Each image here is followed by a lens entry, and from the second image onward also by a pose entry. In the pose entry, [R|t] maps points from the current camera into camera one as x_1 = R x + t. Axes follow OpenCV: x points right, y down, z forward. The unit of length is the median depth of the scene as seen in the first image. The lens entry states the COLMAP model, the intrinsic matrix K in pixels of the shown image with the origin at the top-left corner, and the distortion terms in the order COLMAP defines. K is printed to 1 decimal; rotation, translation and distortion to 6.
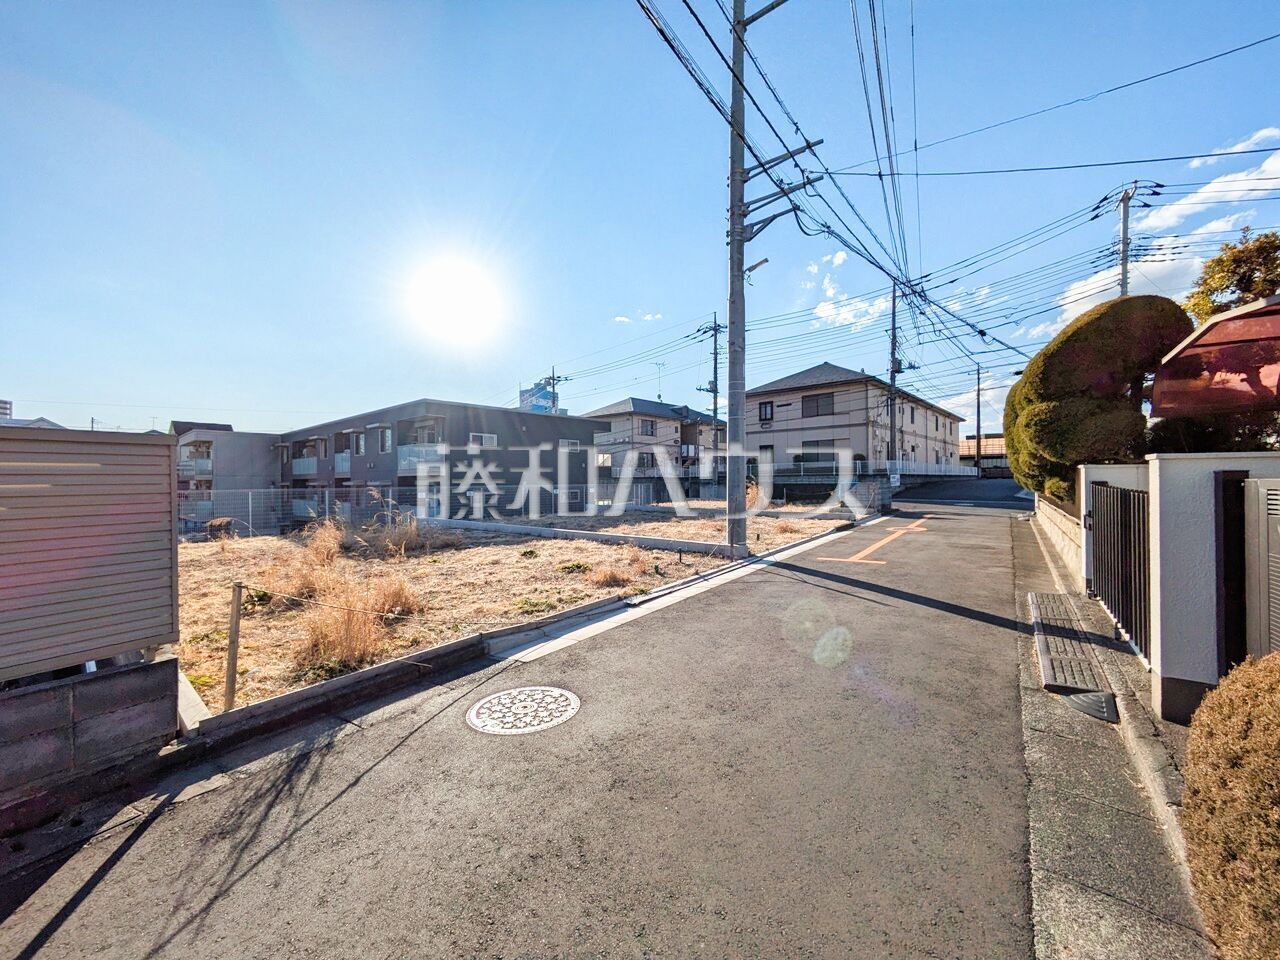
lens RADIAL K [[505.4, 0, 651.3], [0, 505.4, 480.8], [0, 0, 1]] dist [-0.003132, 0.002818]
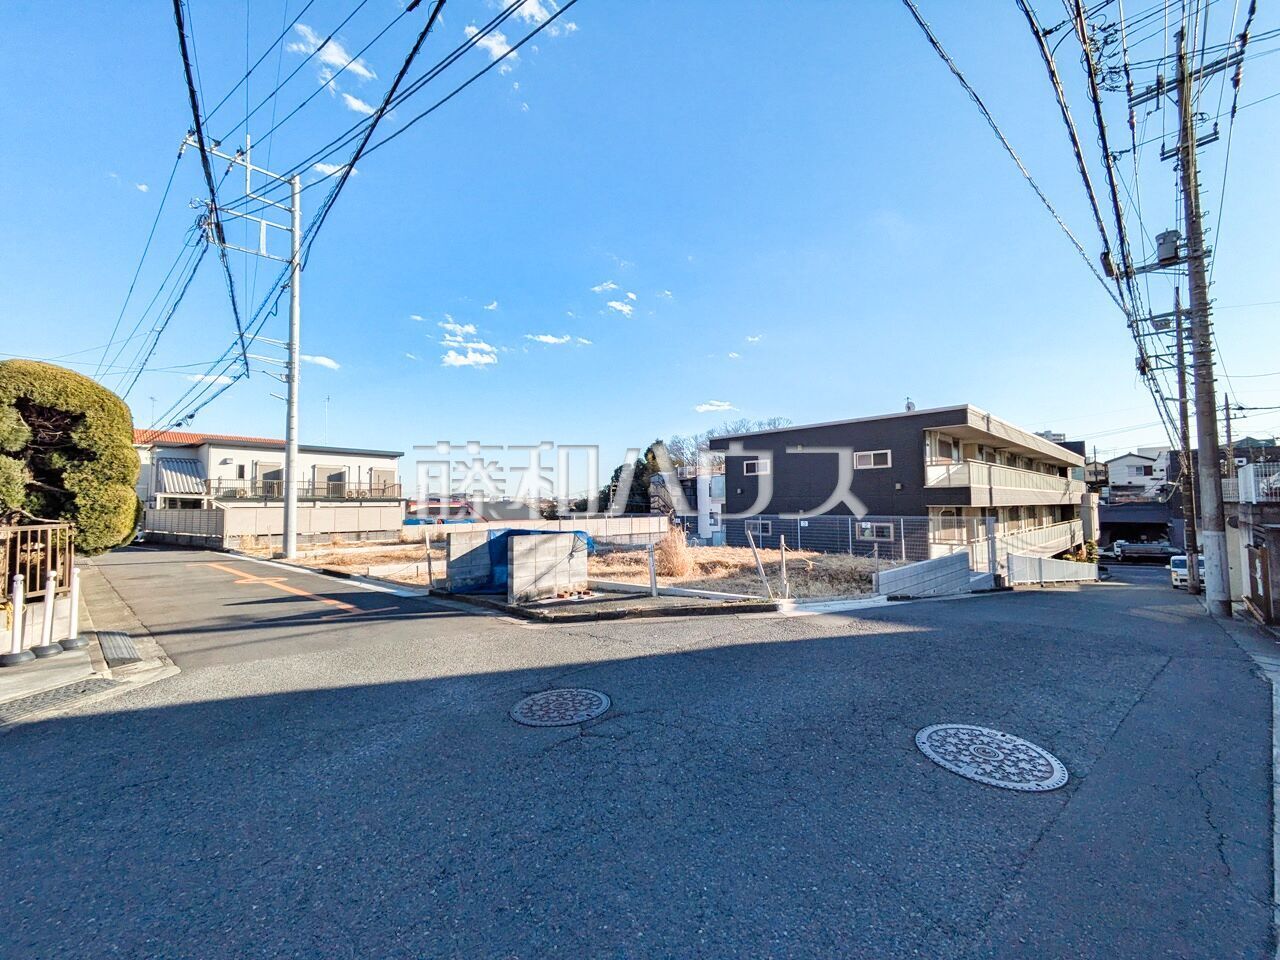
lens RADIAL K [[505.4, 0, 647.0], [0, 505.4, 475.1], [0, 0, 1]] dist [-0.003132, 0.002818]
pose [[-0.100814, -0.044181, -0.993924, 0.497403], [0.005592, 0.998973, -0.044973, -0.013649], [0.994890, -0.010092, -0.100464, 0.660744]]
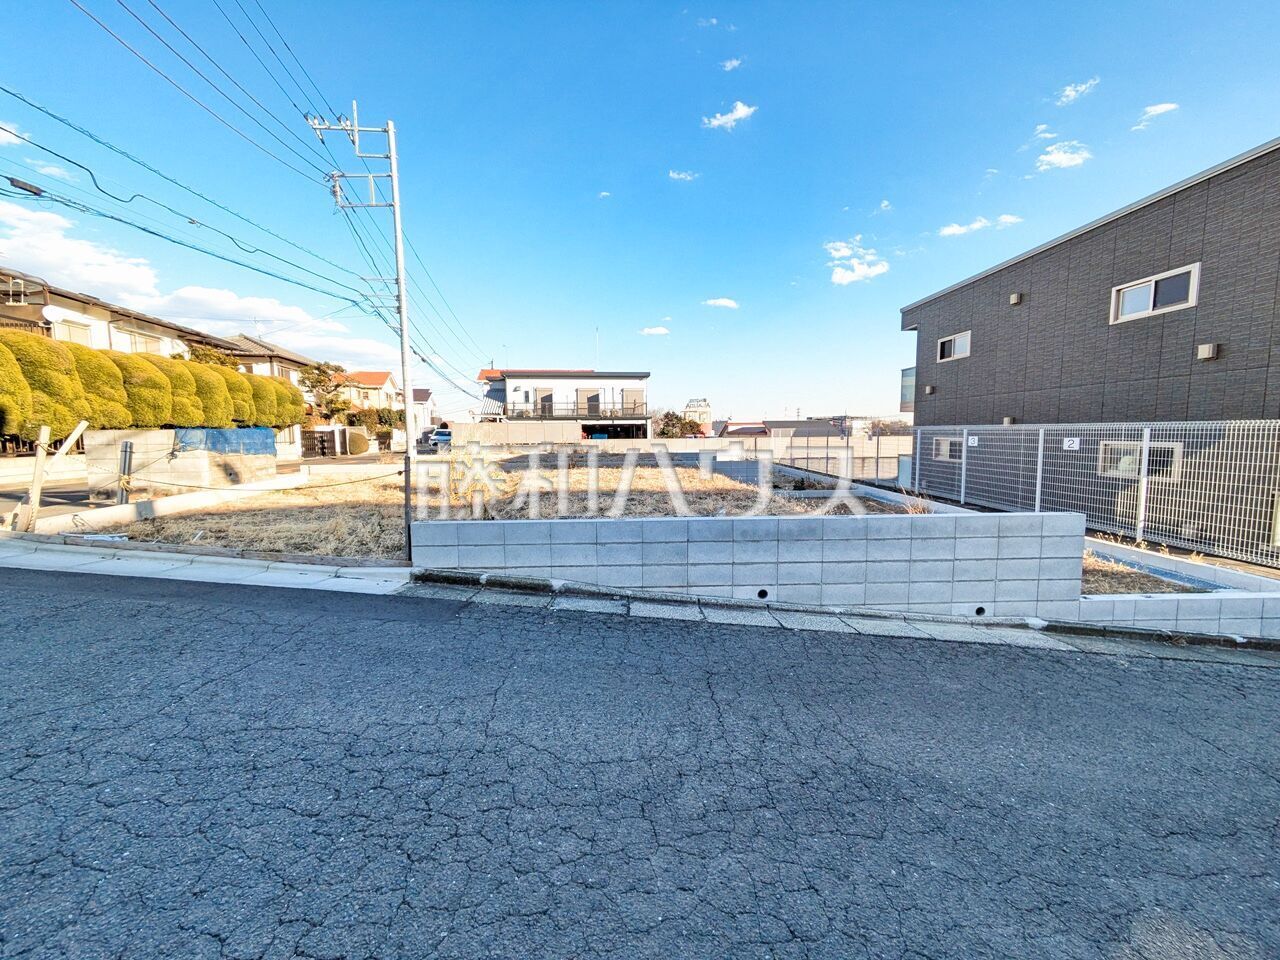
lens RADIAL K [[505.4, 0, 648.4], [0, 505.4, 469.9], [0, 0, 1]] dist [-0.003132, 0.002818]
pose [[-0.739163, 0.070009, -0.669878, 0.240856], [0.015165, 0.996061, 0.087365, 0.005875], [0.673356, 0.054418, -0.737313, 0.895233]]
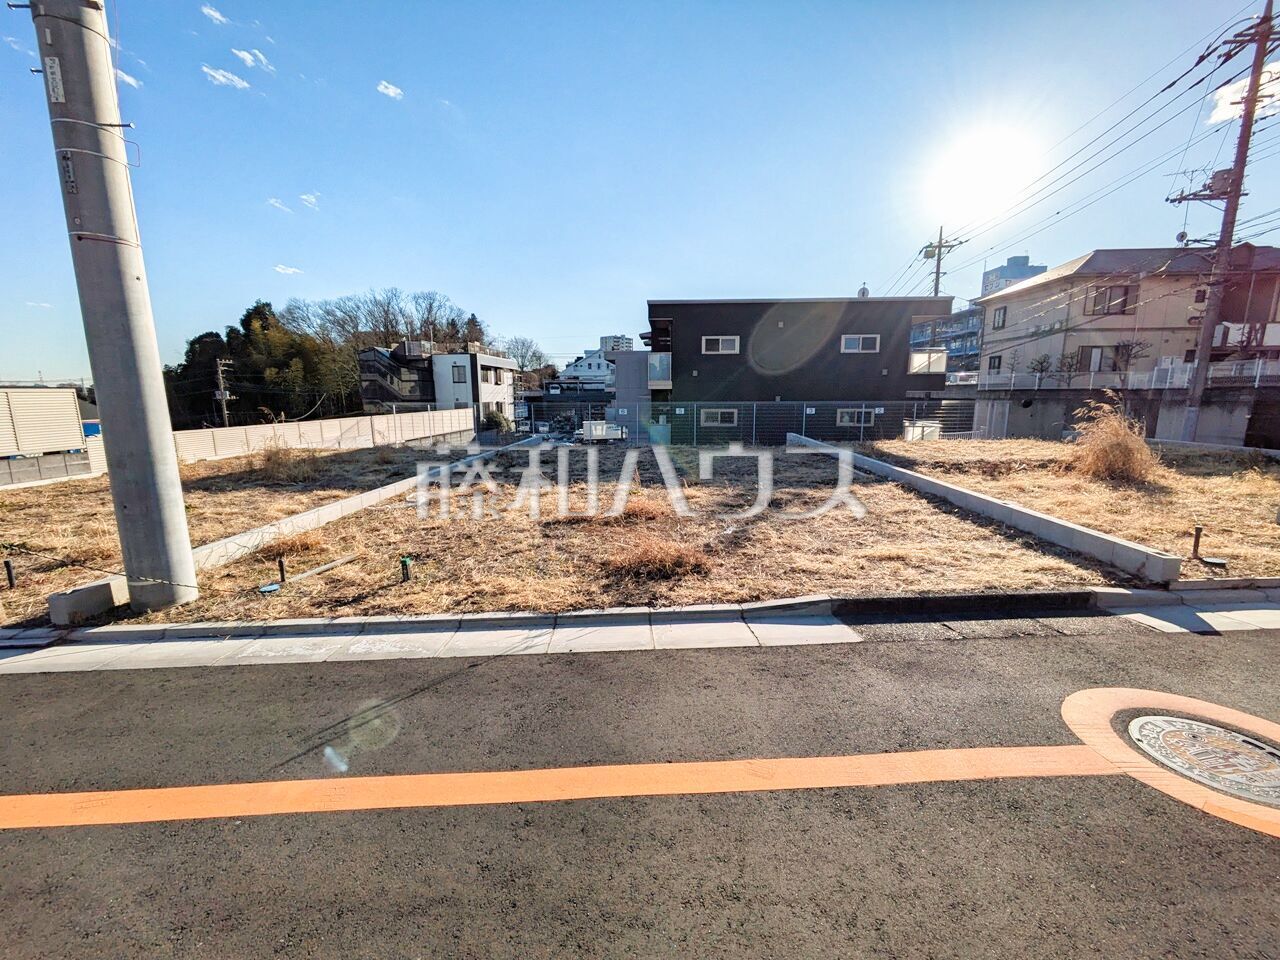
lens RADIAL K [[505.4, 0, 644.2], [0, 505.4, 475.9], [0, 0, 1]] dist [-0.003132, 0.002818]
pose [[0.607270, 0.138679, -0.782299, 0.195048], [-0.005994, 0.985420, 0.170033, -0.003955], [0.794473, -0.098567, 0.599247, 0.290863]]
